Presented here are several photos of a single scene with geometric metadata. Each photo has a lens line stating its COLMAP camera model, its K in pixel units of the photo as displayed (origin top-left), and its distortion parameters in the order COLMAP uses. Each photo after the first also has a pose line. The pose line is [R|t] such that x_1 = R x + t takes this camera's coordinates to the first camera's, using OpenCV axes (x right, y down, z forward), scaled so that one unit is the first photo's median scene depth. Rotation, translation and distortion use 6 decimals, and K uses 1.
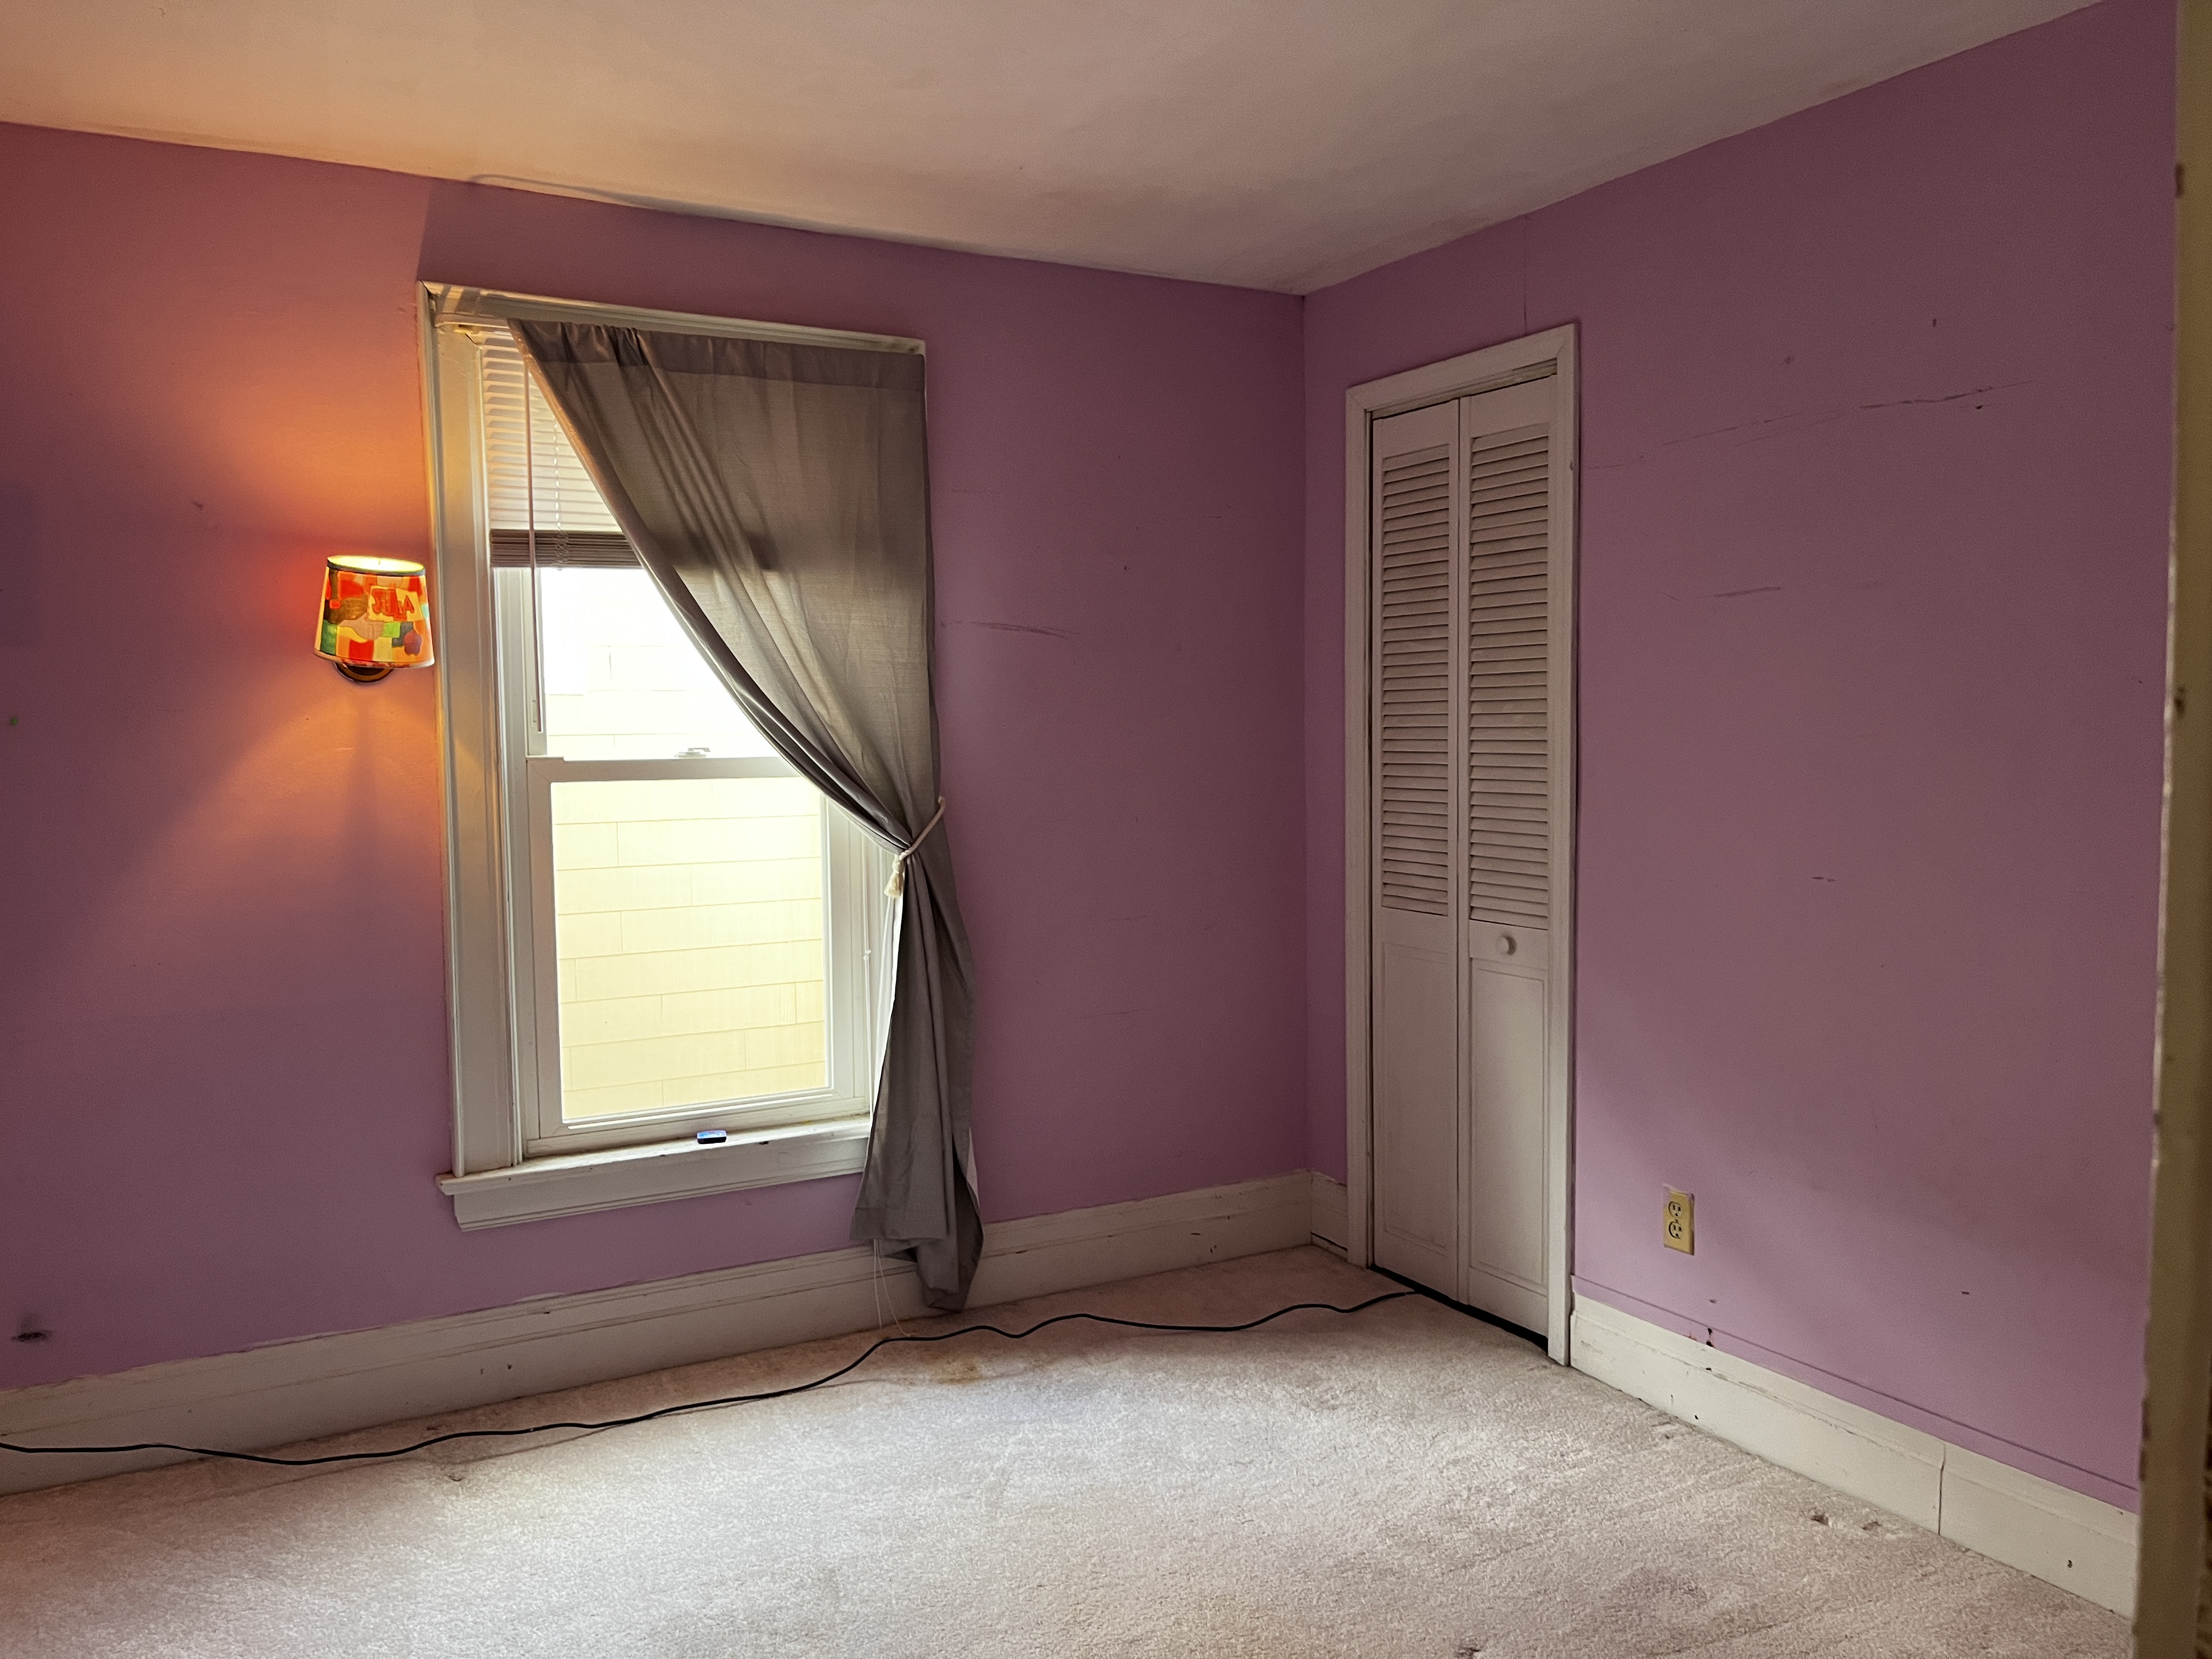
lens RADIAL K [[1671.5, 0, 1088.7], [0, 1671.5, 832.6], [0, 0, 1]] dist [0.060176, -0.072638]
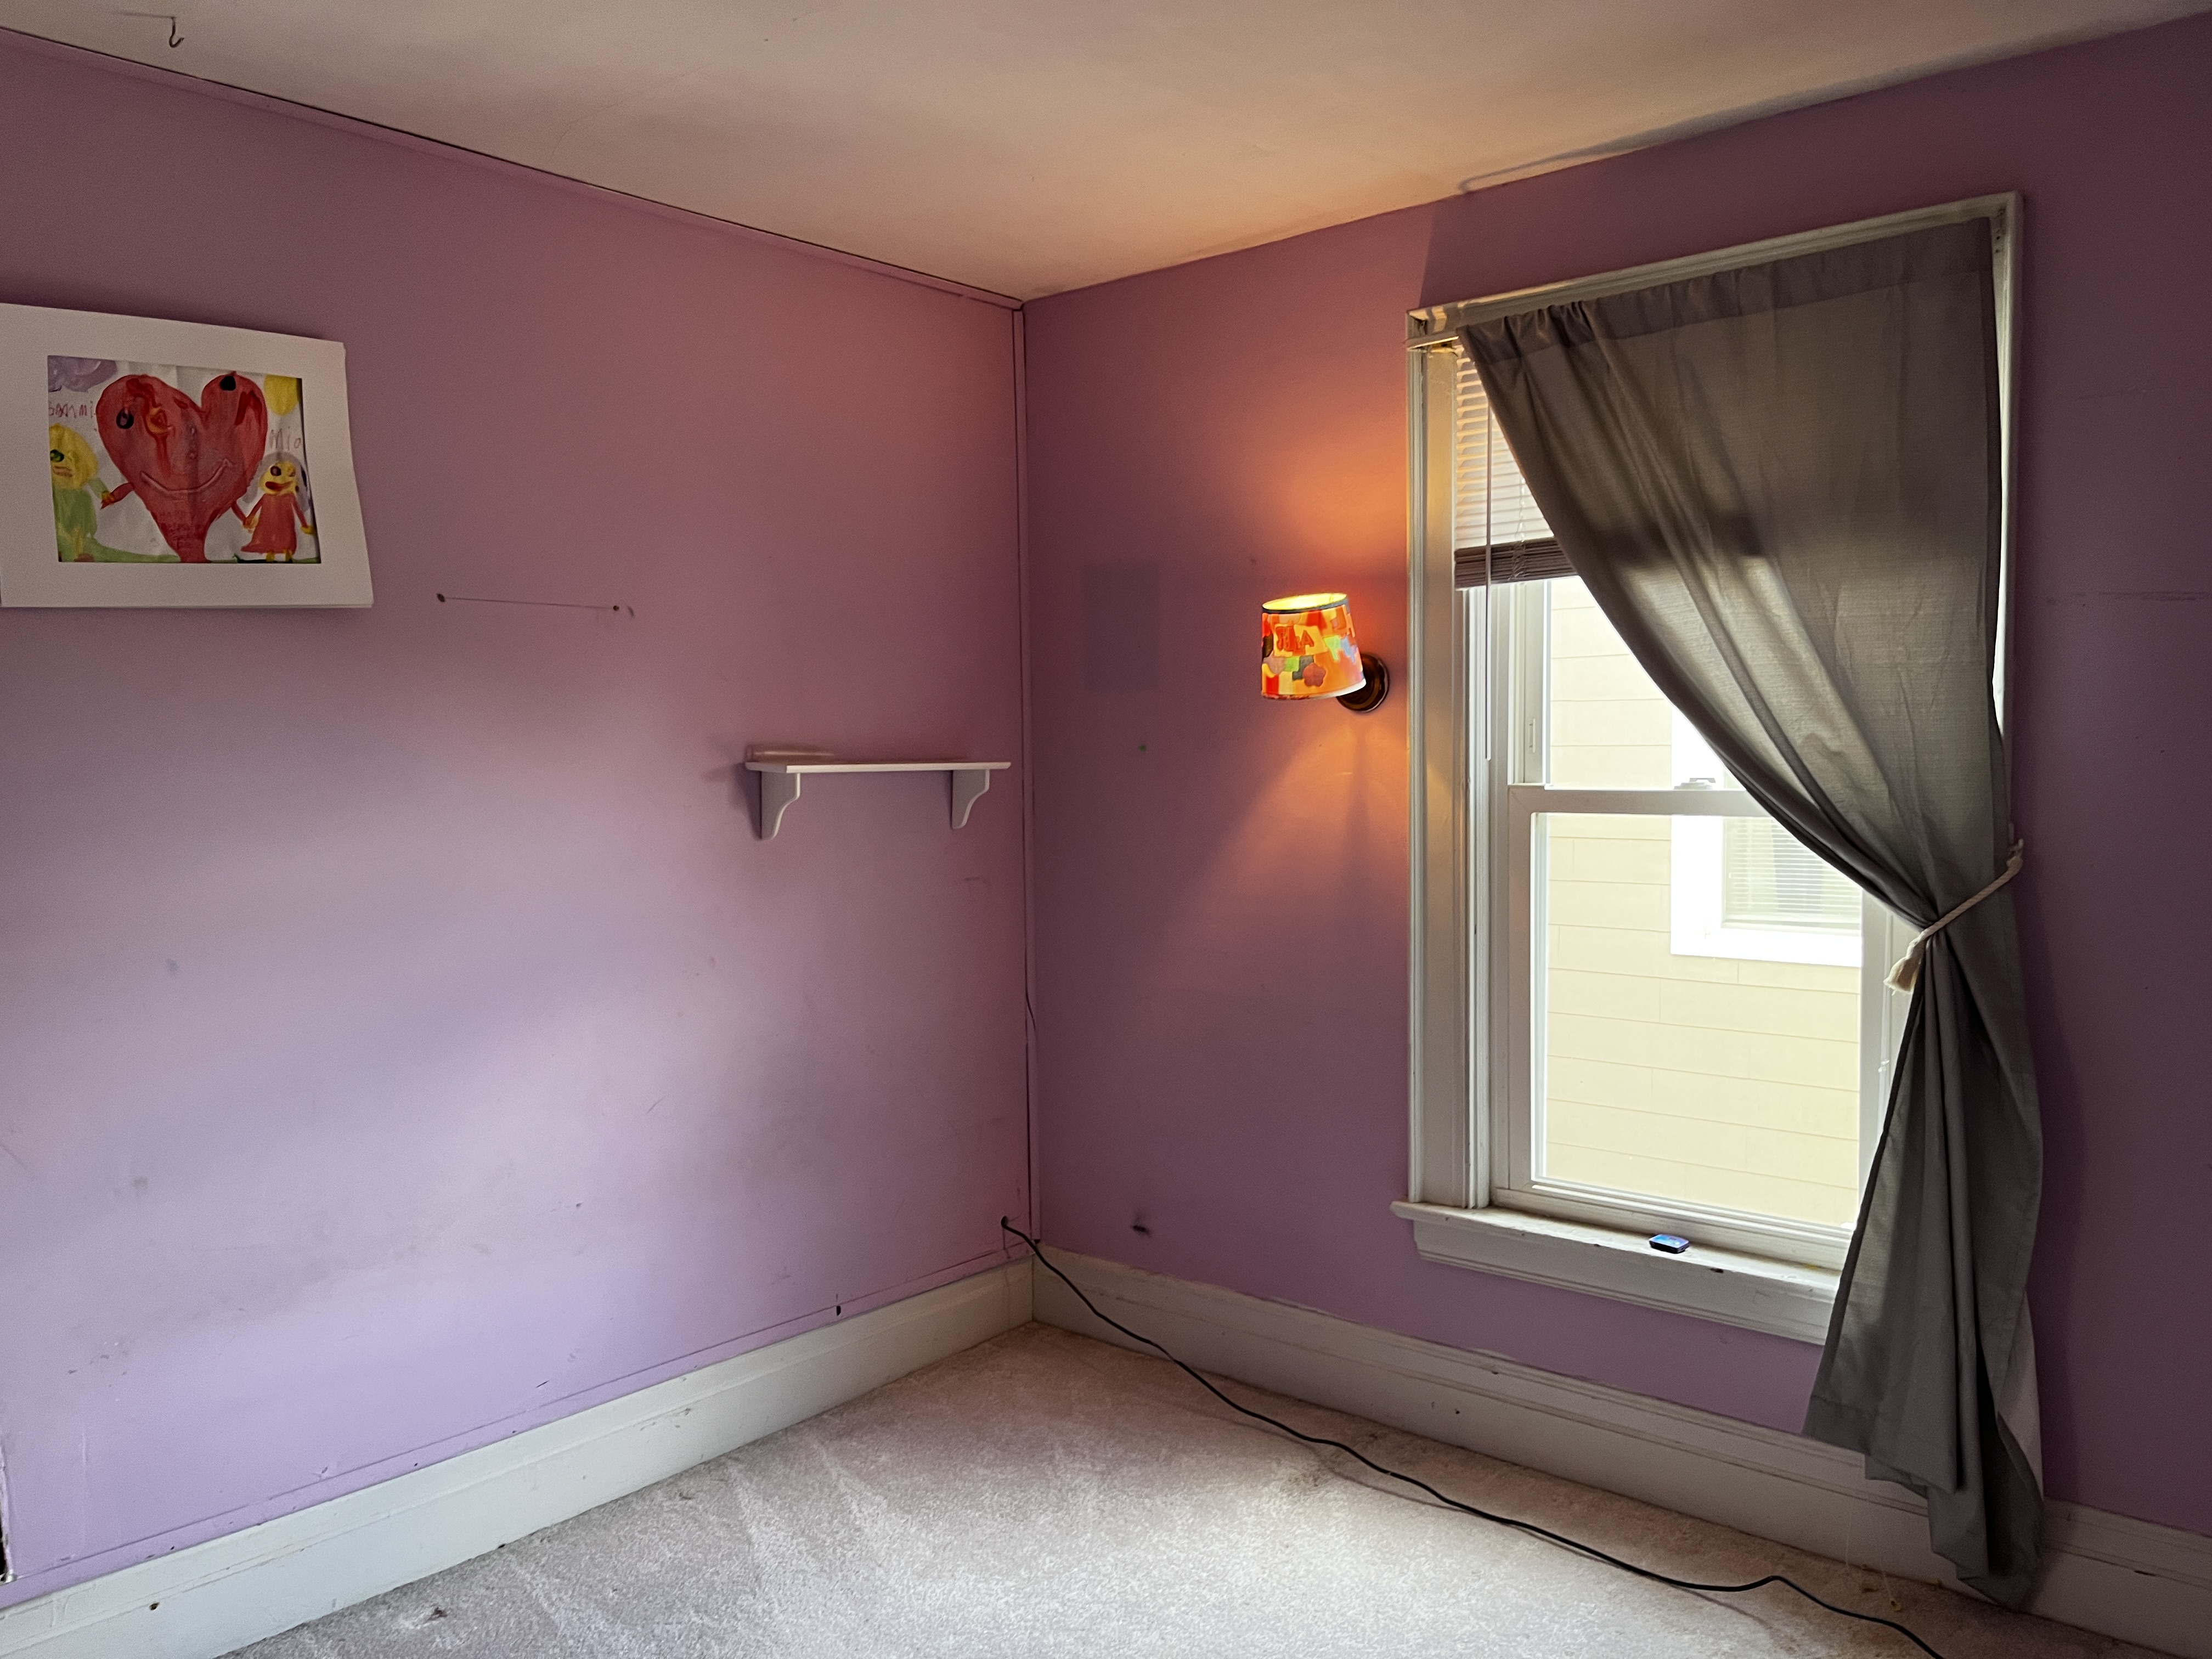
lens RADIAL K [[1671.5, 0, 1093.1], [0, 1671.5, 835.4], [0, 0, 1]] dist [0.060176, -0.072638]
pose [[0.358052, 0.058533, -0.931865, 0.476519], [-0.049091, 0.997833, 0.043814, -0.047651], [0.932410, 0.030059, 0.360149, 0.457632]]
